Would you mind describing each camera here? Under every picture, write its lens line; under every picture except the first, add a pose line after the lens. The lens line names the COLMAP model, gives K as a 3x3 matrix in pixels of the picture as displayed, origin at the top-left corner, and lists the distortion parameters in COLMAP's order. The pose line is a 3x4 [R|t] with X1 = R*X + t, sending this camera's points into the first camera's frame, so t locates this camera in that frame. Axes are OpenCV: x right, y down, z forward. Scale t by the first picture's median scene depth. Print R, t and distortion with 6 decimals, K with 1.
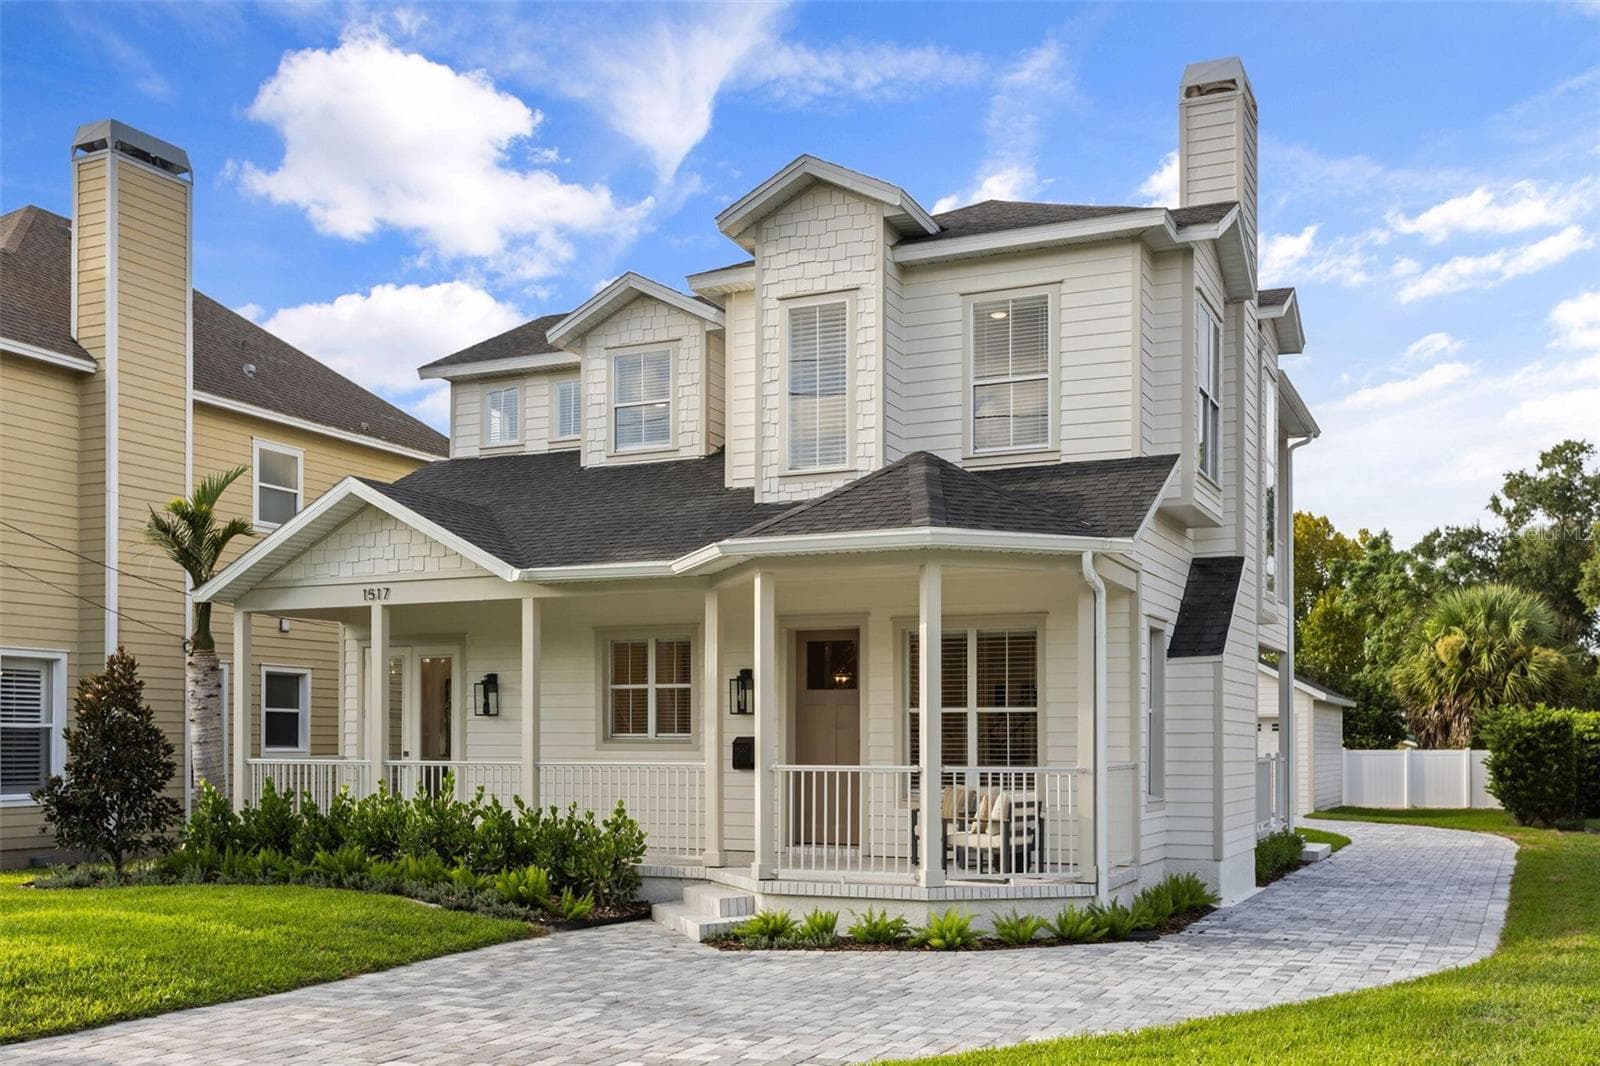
lens RADIAL K [[1544.2, 0, 804.2], [0, 1544.2, 739.4], [0, 0, 1]] dist [0.003749, 0.011268]
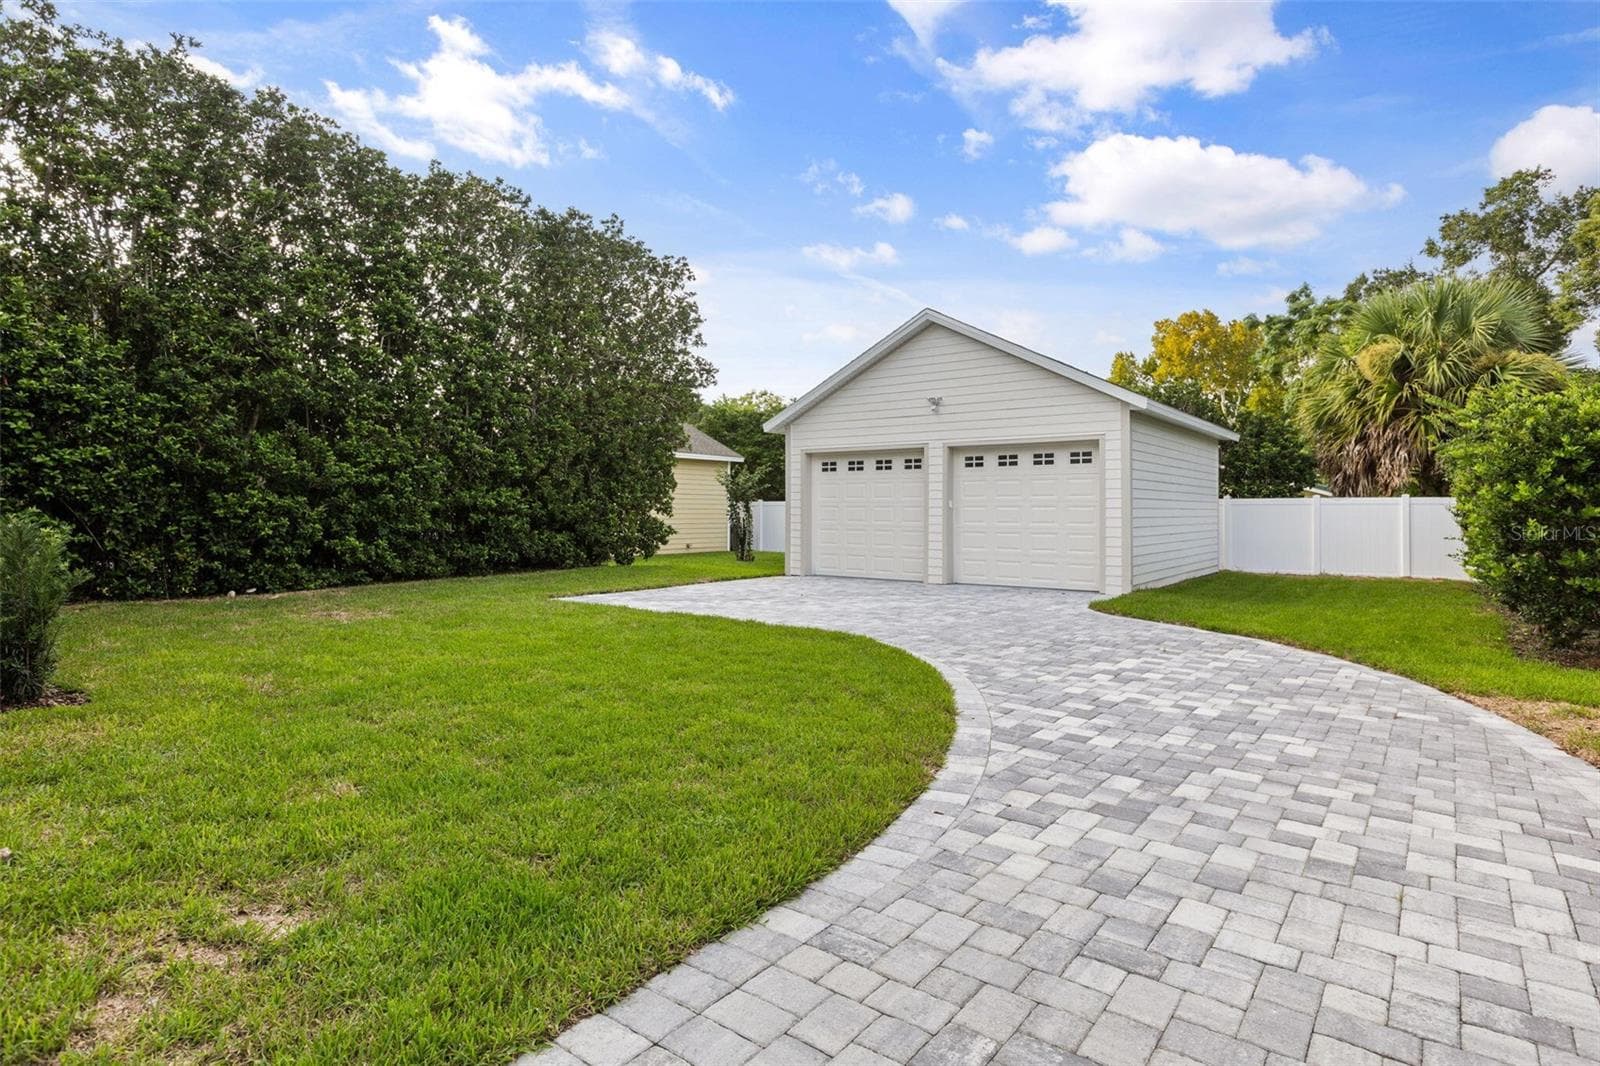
lens RADIAL K [[836.6, 0, 802.7], [0, 836.6, 503.9], [0, 0, 1]] dist [-0.002174, -0.000649]
pose [[0.978175, -0.002886, -0.207762, 0.584005], [0.002360, 0.999993, -0.002783, 0.026275], [0.207769, 0.002232, 0.978175, 1.392948]]
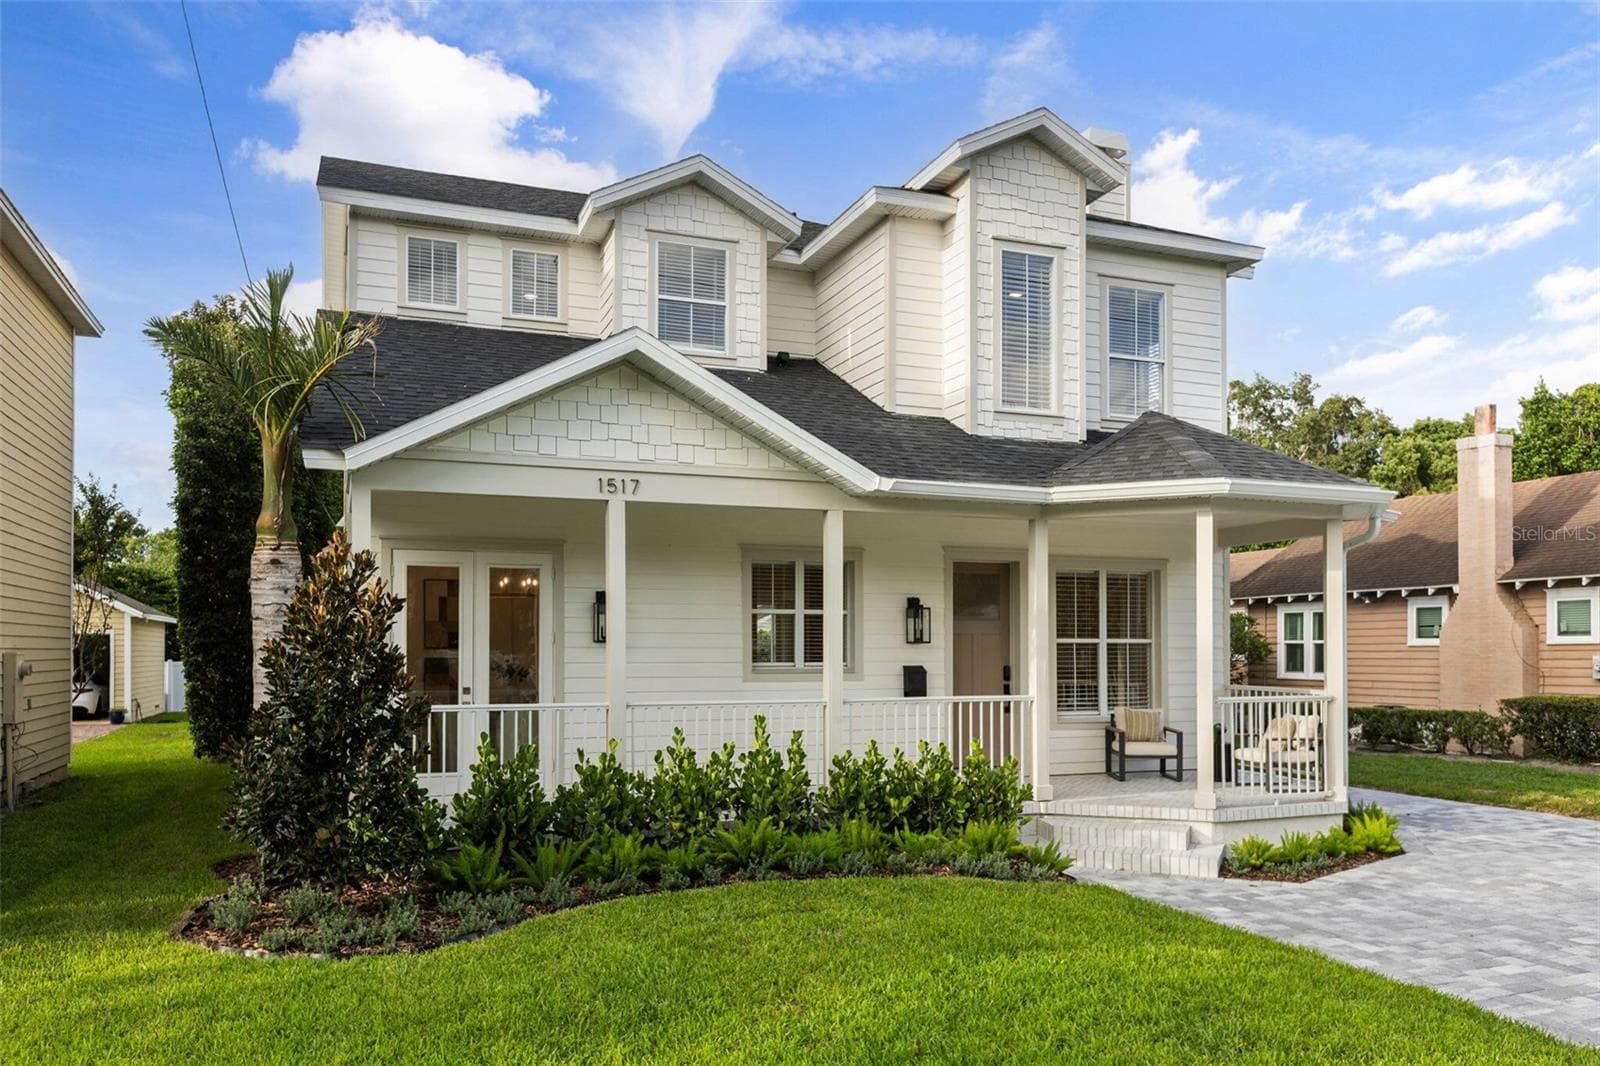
lens RADIAL K [[1182.9, 0, 805.9], [0, 1182.9, 635.8], [0, 0, 1]] dist [0.005760, 0.001948]
pose [[0.686942, 0.005832, 0.726689, -0.628863], [-0.000456, 0.999971, -0.007594, -0.015023], [-0.726712, 0.004885, 0.686924, 0.520581]]
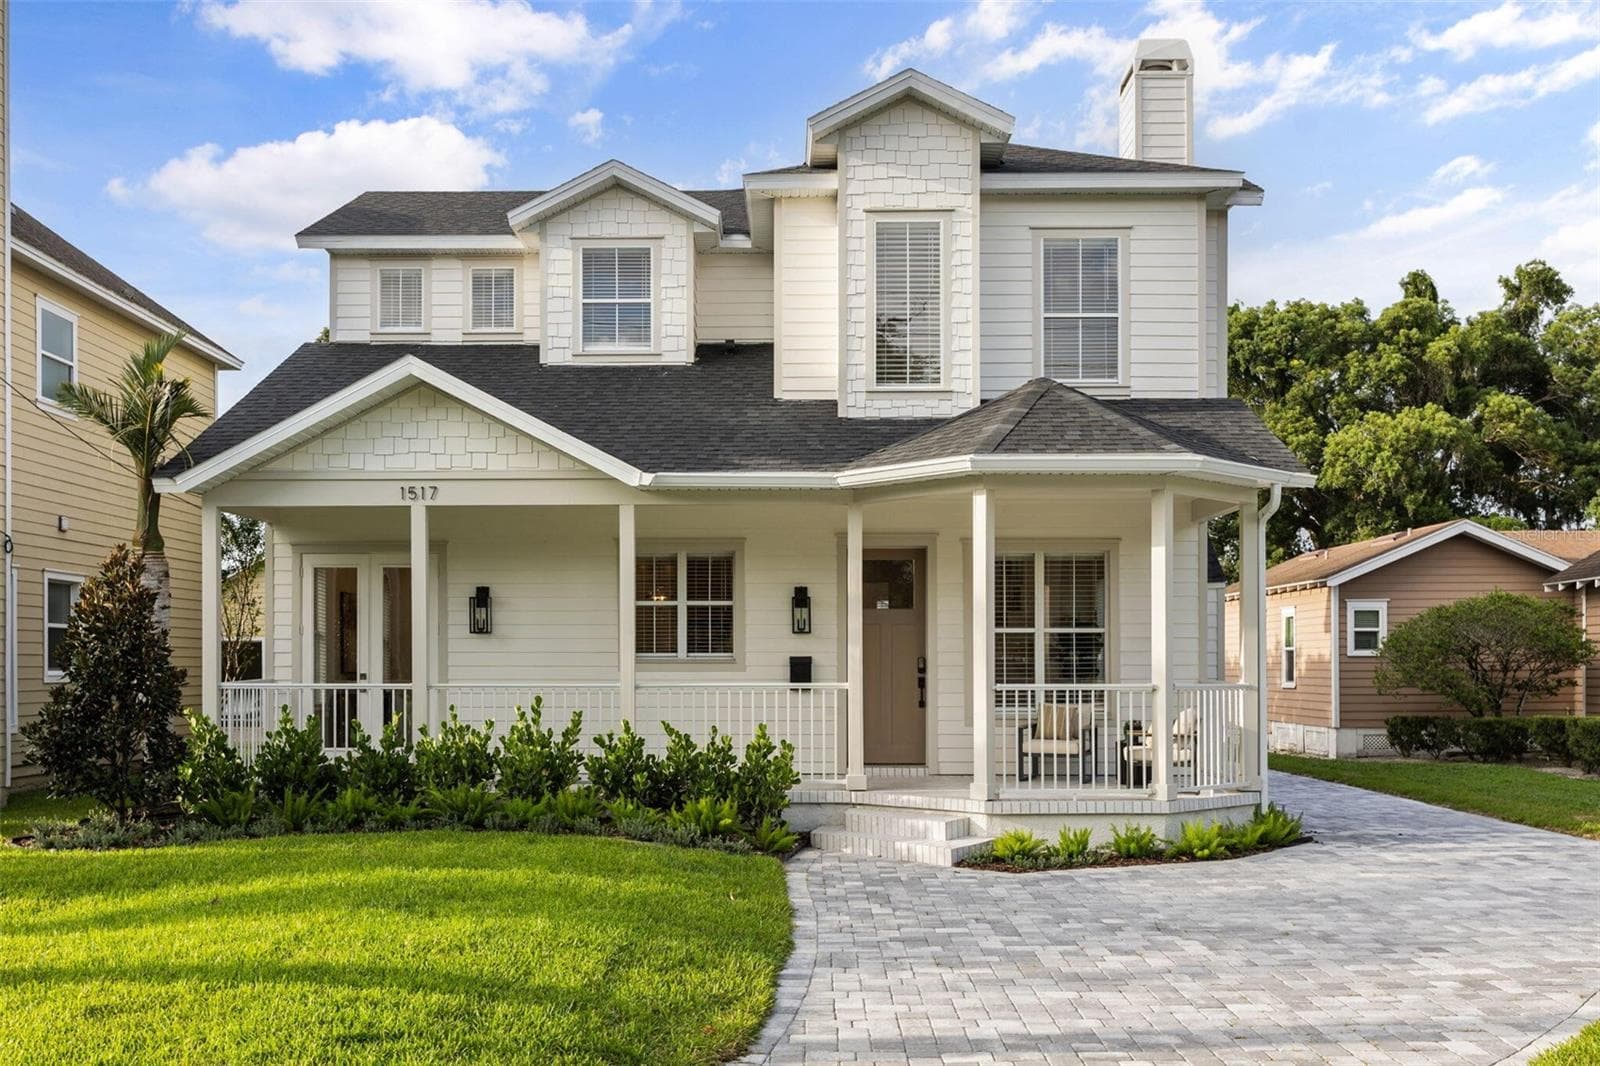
lens RADIAL K [[1498.9, 0, 774.1], [0, 1498.9, 665.7], [0, 0, 1]] dist [-0.002272, 0.009191]
pose [[0.912147, -0.003274, 0.409851, -0.433682], [0.001932, 0.999991, 0.003687, 0.000609], [-0.409859, -0.002571, 0.912145, 0.144184]]
